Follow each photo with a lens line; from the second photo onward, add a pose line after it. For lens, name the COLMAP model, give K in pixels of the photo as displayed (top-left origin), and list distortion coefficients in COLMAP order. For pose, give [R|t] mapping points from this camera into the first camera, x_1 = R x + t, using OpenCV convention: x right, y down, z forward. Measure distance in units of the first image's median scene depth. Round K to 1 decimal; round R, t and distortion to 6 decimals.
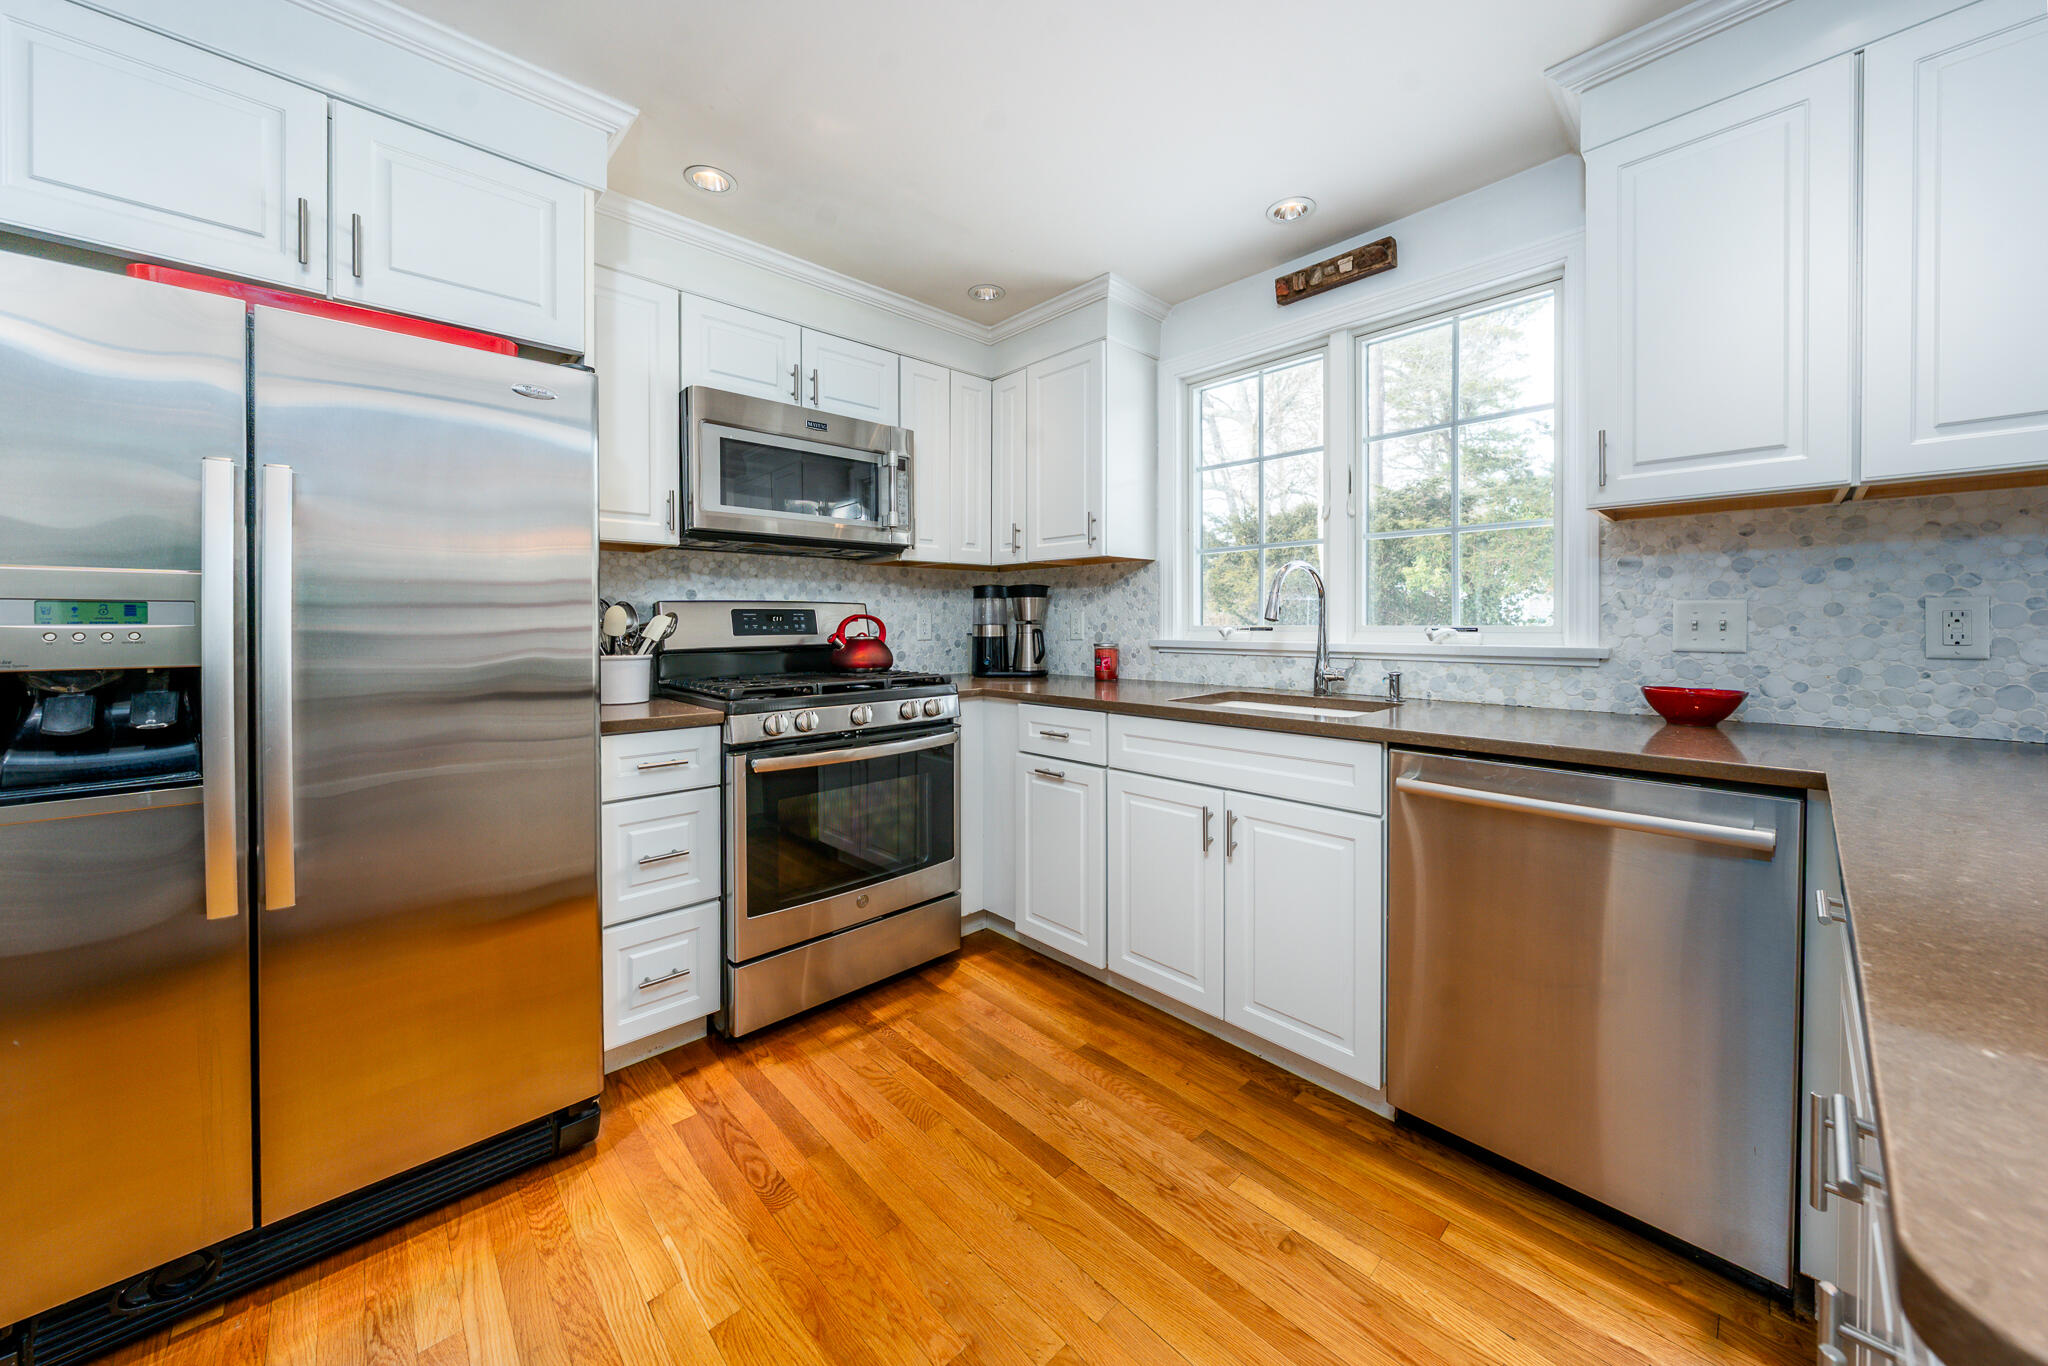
lens RADIAL K [[729.0, 0, 1016.2], [0, 729.0, 625.4], [0, 0, 1]] dist [0.000709, 0.000040]
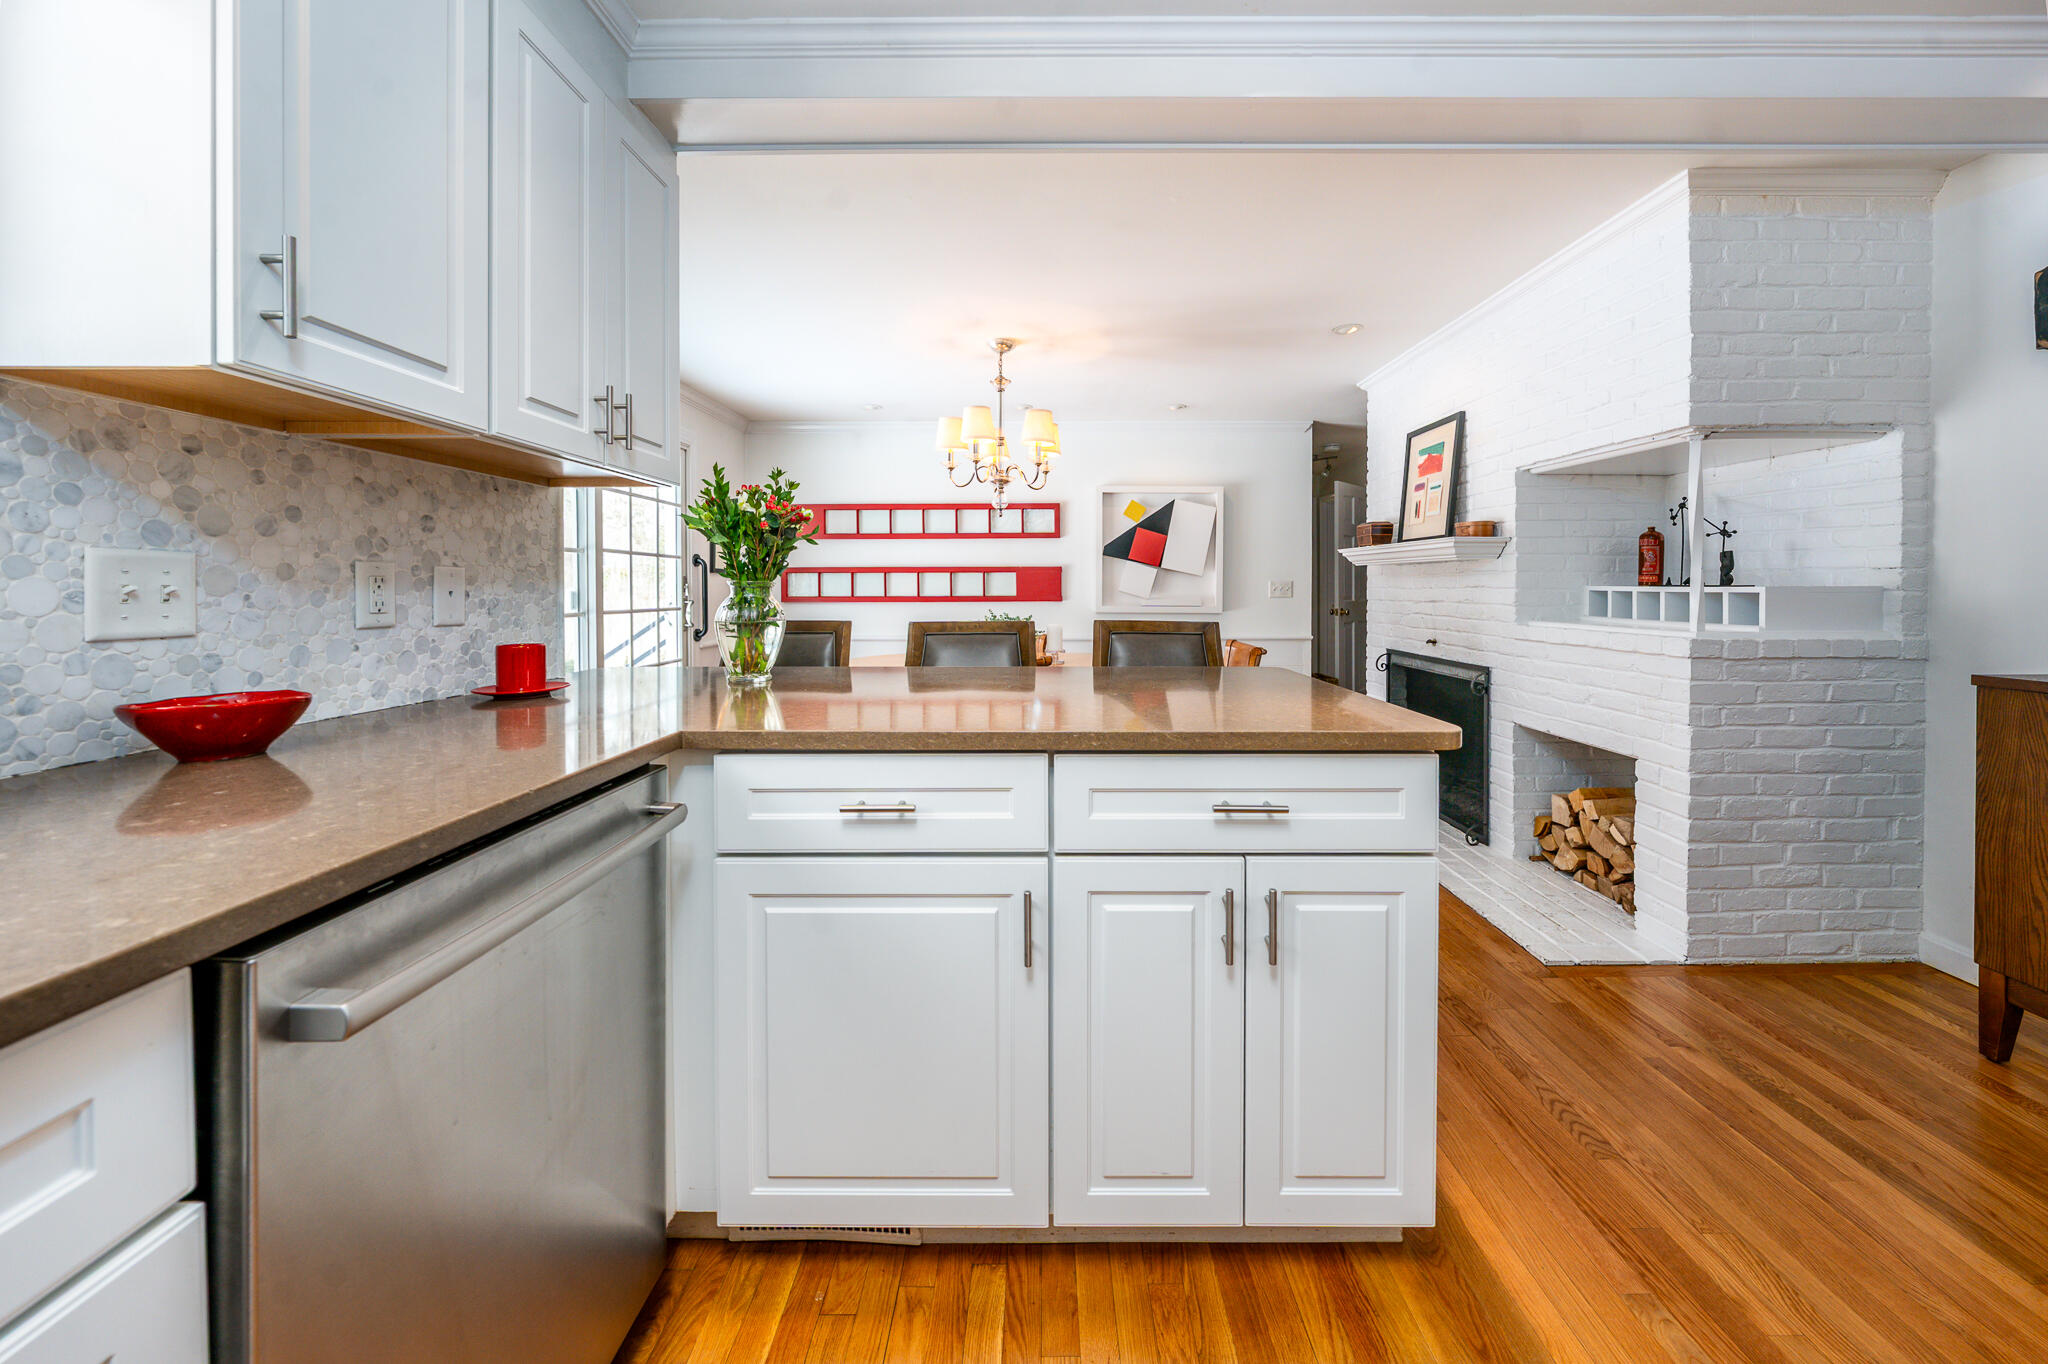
lens RADIAL K [[729.0, 0, 1041.0], [0, 729.0, 590.5], [0, 0, 1]] dist [0.000709, 0.000040]
pose [[-0.746296, 0.002127, 0.665611, 0.013711], [0.006365, 0.999972, 0.003941, -0.000275], [-0.665584, 0.007178, -0.746288, 0.815116]]
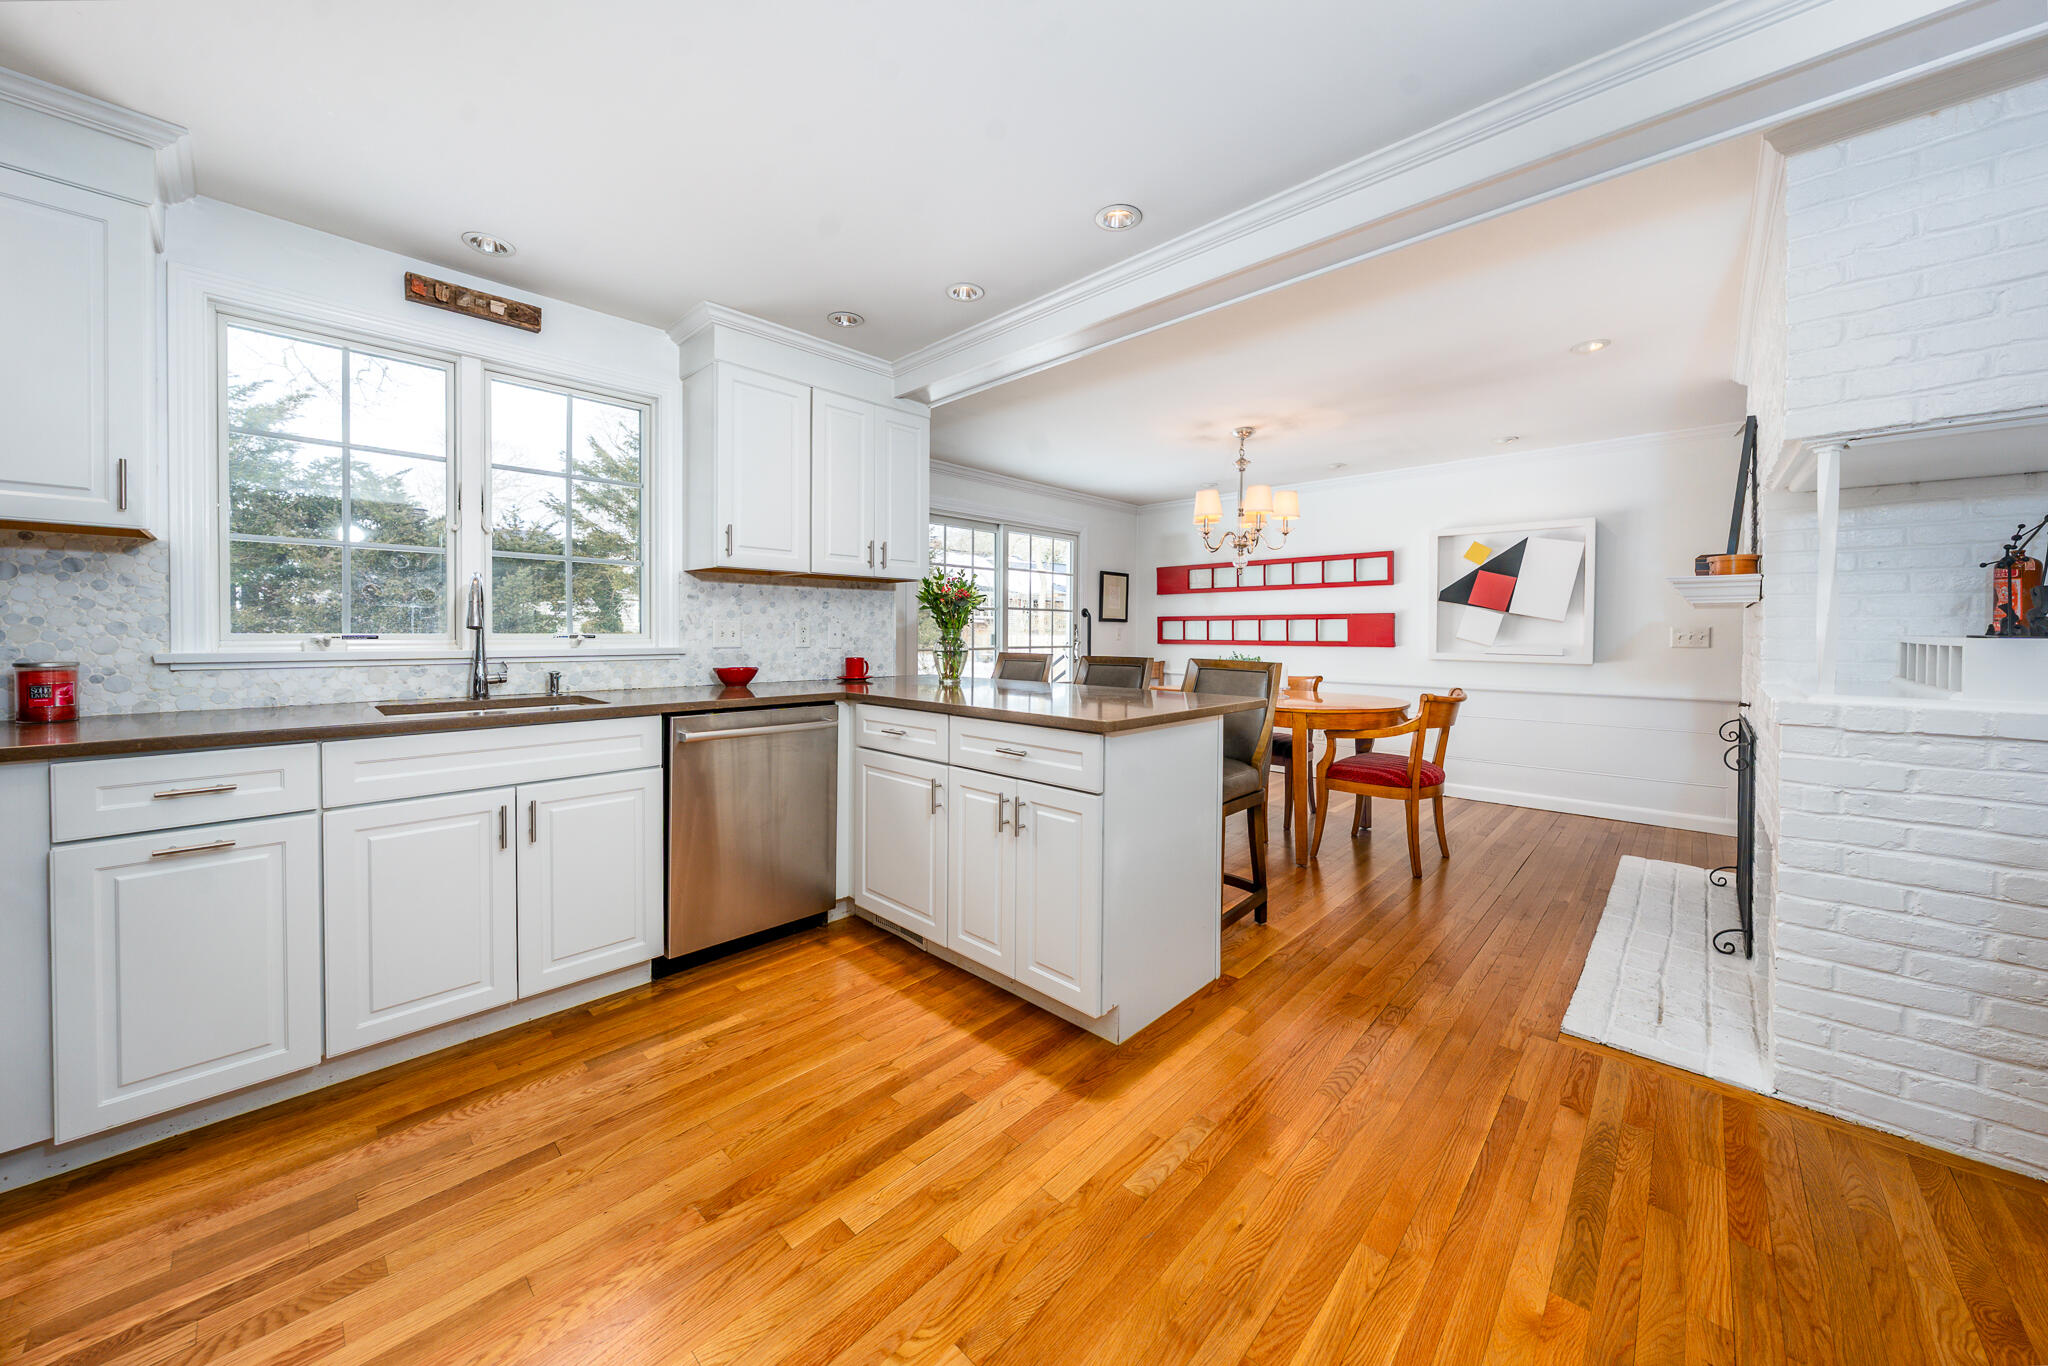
lens RADIAL K [[729.0, 0, 1047.3], [0, 729.0, 636.0], [0, 0, 1]] dist [0.000709, 0.000040]
pose [[-0.091180, -0.002566, 0.995831, -0.824177], [-0.000177, 0.999997, 0.002561, 0.001363], [-0.995834, 0.000057, -0.091180, 0.306115]]
